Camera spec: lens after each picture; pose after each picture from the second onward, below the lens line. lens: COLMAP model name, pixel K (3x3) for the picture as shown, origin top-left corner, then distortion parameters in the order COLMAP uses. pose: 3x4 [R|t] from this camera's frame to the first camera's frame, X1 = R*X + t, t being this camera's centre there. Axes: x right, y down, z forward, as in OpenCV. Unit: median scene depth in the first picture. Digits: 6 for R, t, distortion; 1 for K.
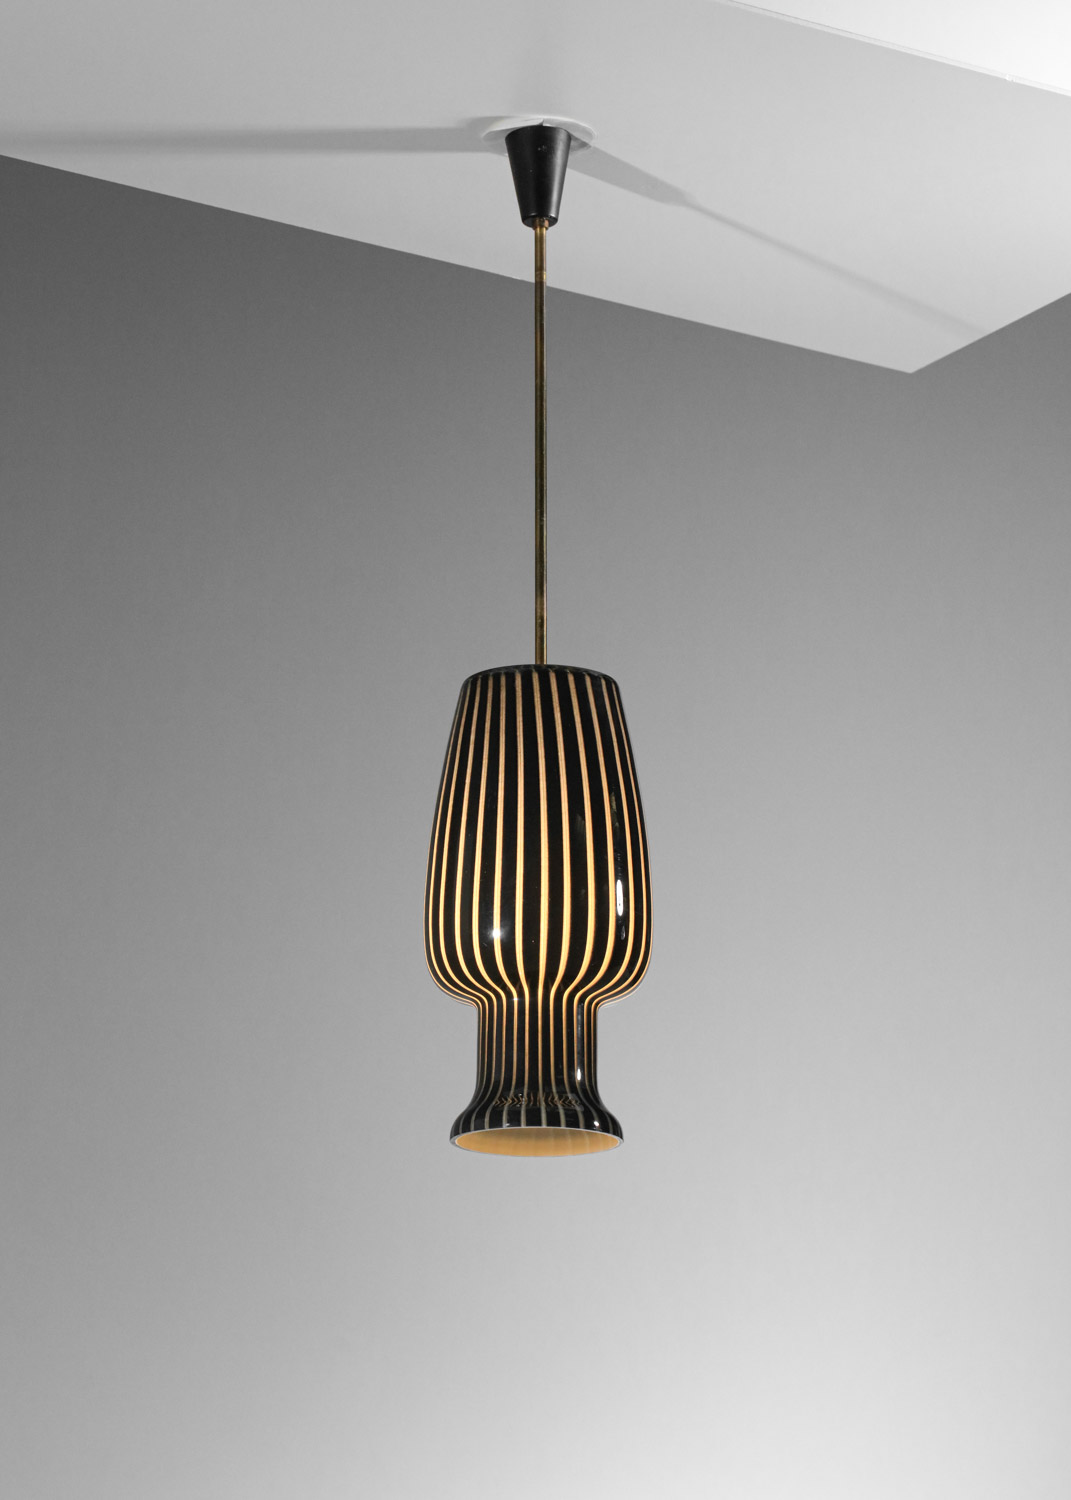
lens RADIAL K [[4938.1, 0, 535.5], [0, 4938.1, 750.0], [0, 0, 1]] dist [0.138775, 2.994769]
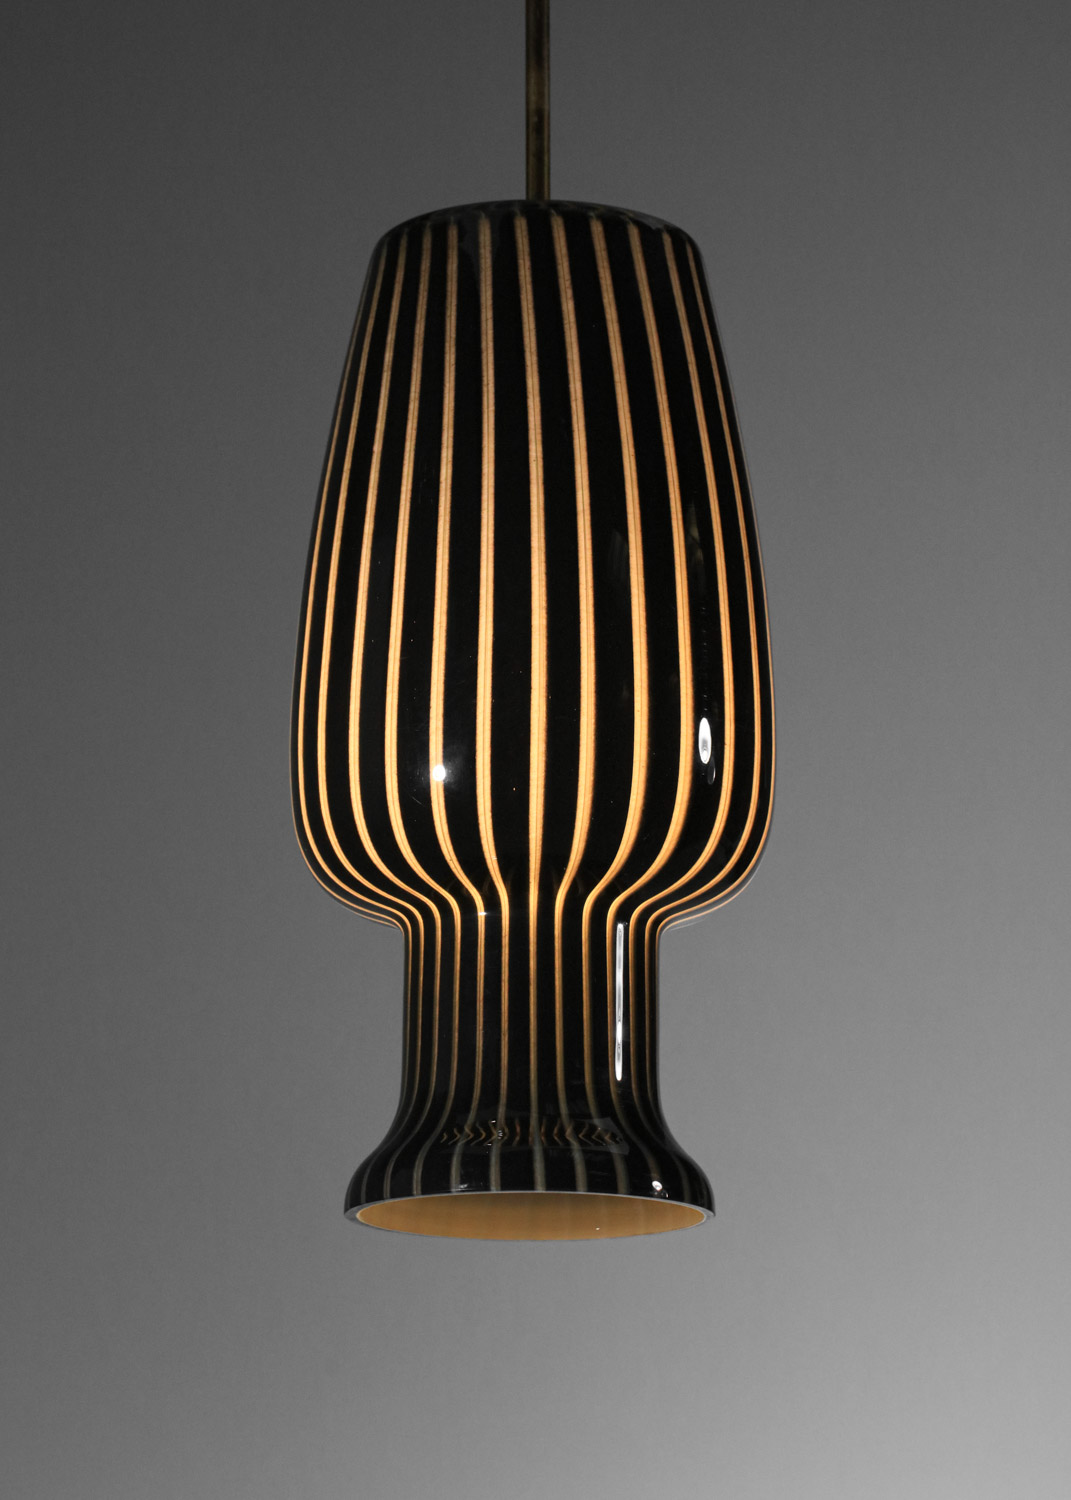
lens RADIAL K [[4938.1, 0, 535.5], [0, 4938.1, 750.0], [0, 0, 1]] dist [0.138775, 2.994769]
pose [[0.999543, -0.007800, -0.029216, 0.014828], [0.008588, 0.999600, 0.026964, 0.022500], [0.028994, -0.027203, 0.999209, 0.534362]]
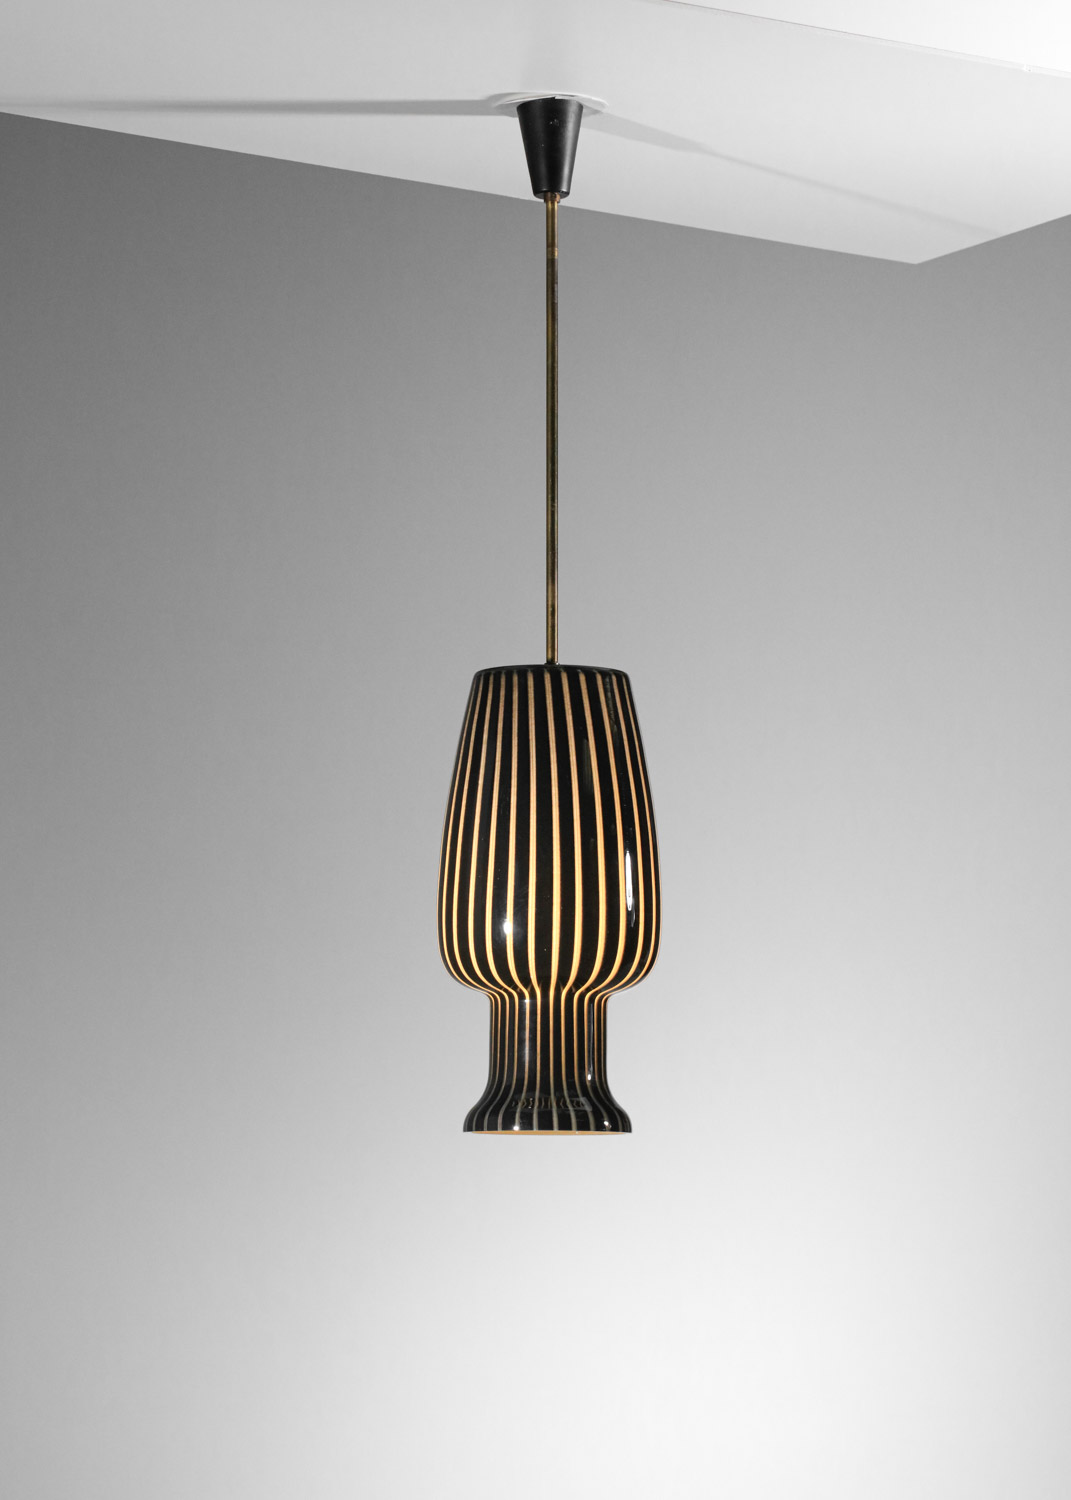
lens RADIAL K [[4938.1, 0, 535.5], [0, 4938.1, 750.0], [0, 0, 1]] dist [0.138775, 2.994769]
pose [[0.999970, 0.001753, 0.007486, -0.010097], [-0.002825, 0.989323, 0.145714, -0.148918], [-0.007150, -0.145731, 0.989298, -0.002122]]
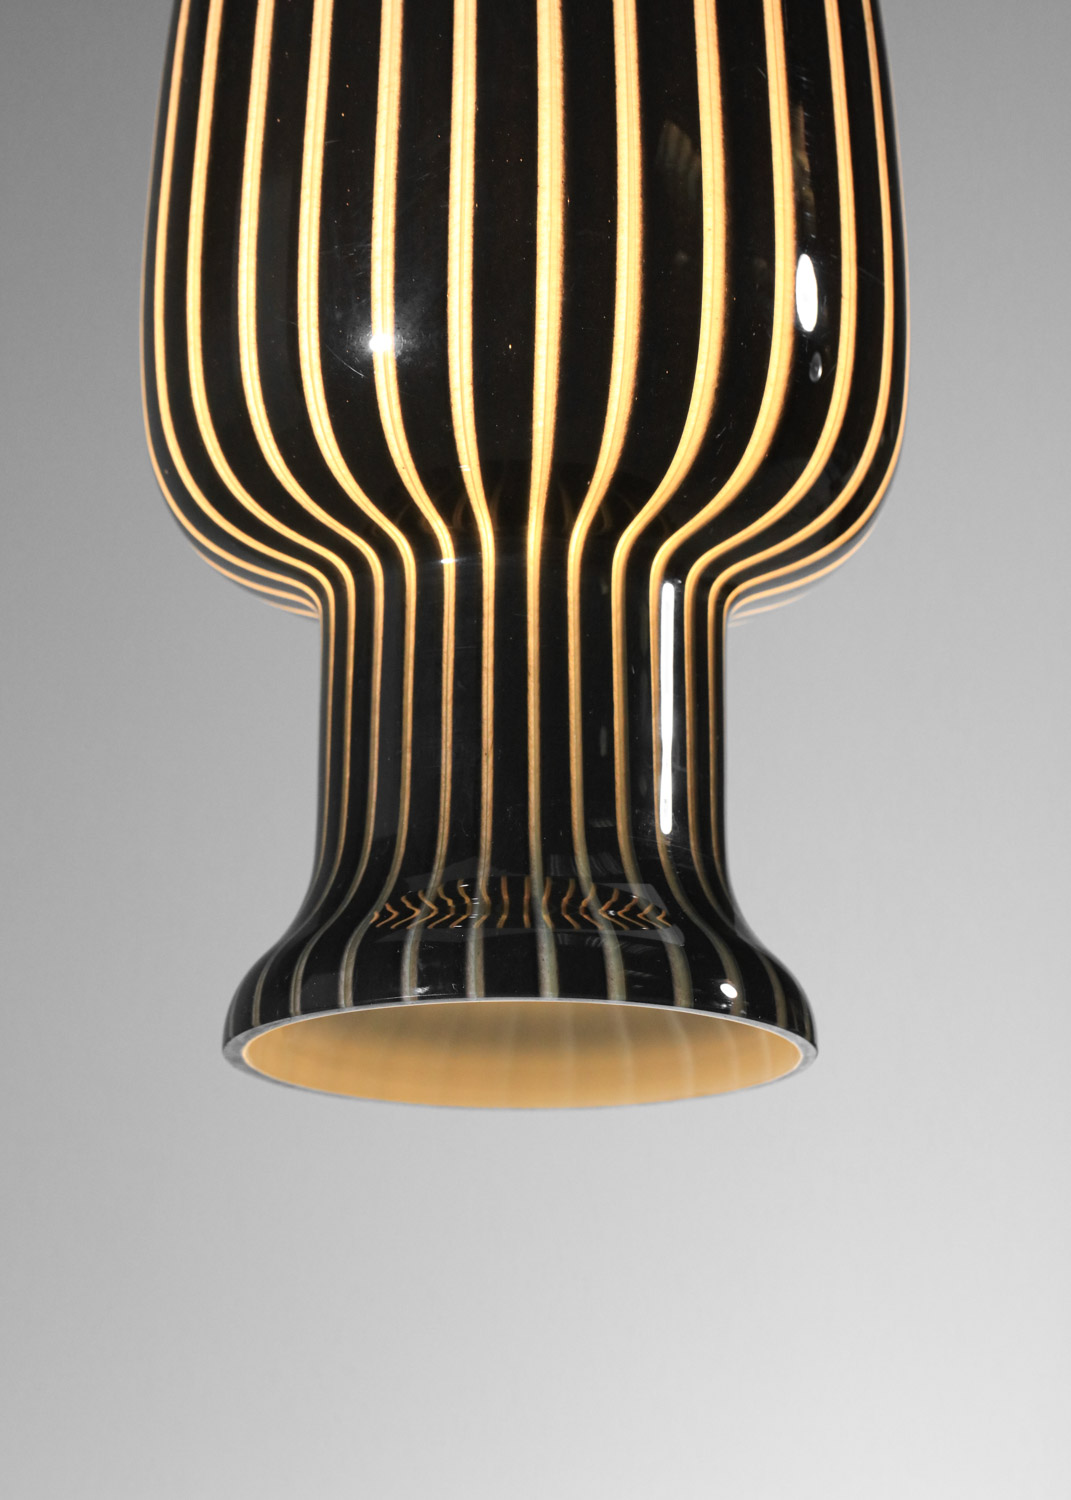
lens RADIAL K [[4938.1, 0, 535.5], [0, 4938.1, 750.0], [0, 0, 1]] dist [0.138775, 2.994769]
pose [[0.999953, 0.001196, 0.009639, -0.001726], [-0.001222, 0.999996, 0.002639, 0.060505], [-0.009635, -0.002651, 0.999950, 0.709071]]
